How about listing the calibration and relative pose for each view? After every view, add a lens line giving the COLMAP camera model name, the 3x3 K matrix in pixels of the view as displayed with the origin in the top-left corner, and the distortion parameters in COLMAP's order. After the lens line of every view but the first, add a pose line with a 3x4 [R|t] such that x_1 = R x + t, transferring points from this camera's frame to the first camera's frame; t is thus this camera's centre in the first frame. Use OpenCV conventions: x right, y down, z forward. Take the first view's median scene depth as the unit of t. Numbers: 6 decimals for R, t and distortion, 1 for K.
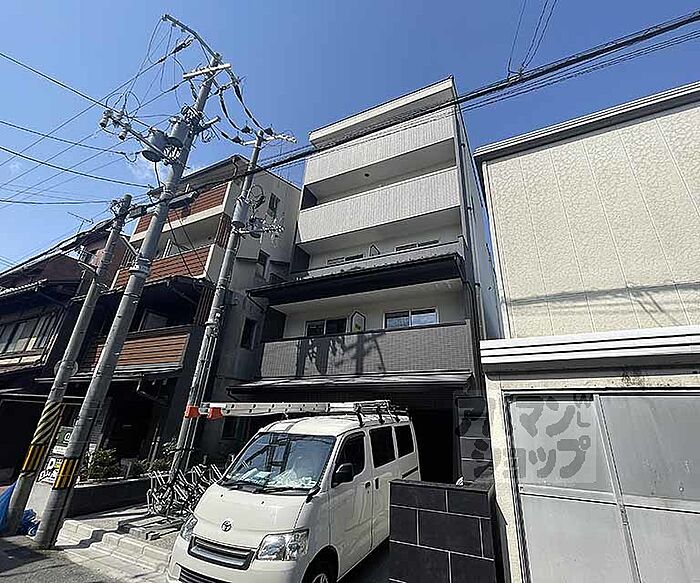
lens RADIAL K [[319.1, 0, 370.9], [0, 319.1, 290.0], [0, 0, 1]] dist [-0.002166, -0.000622]
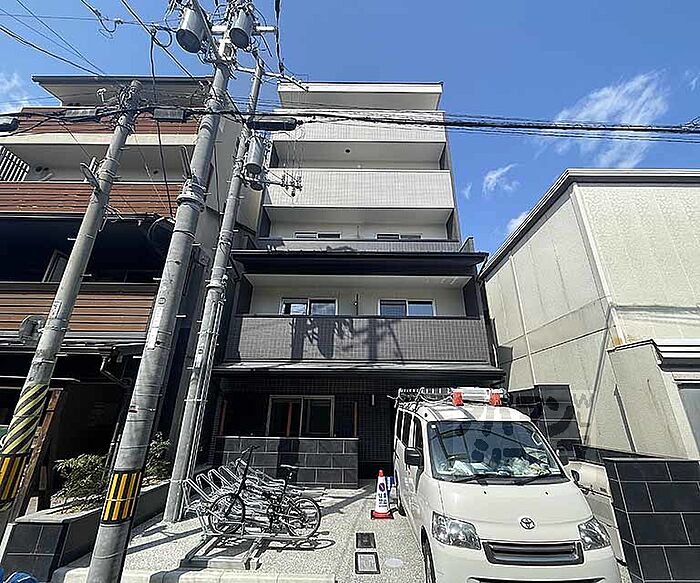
lens RADIAL K [[319.1, 0, 352.3], [0, 319.1, 291.9], [0, 0, 1]] dist [-0.002166, -0.000622]
pose [[0.906568, 0.130336, 0.401432, -0.478063], [-0.146761, 0.989118, 0.010291, 0.057110], [-0.395722, -0.068244, 0.915831, 0.149949]]
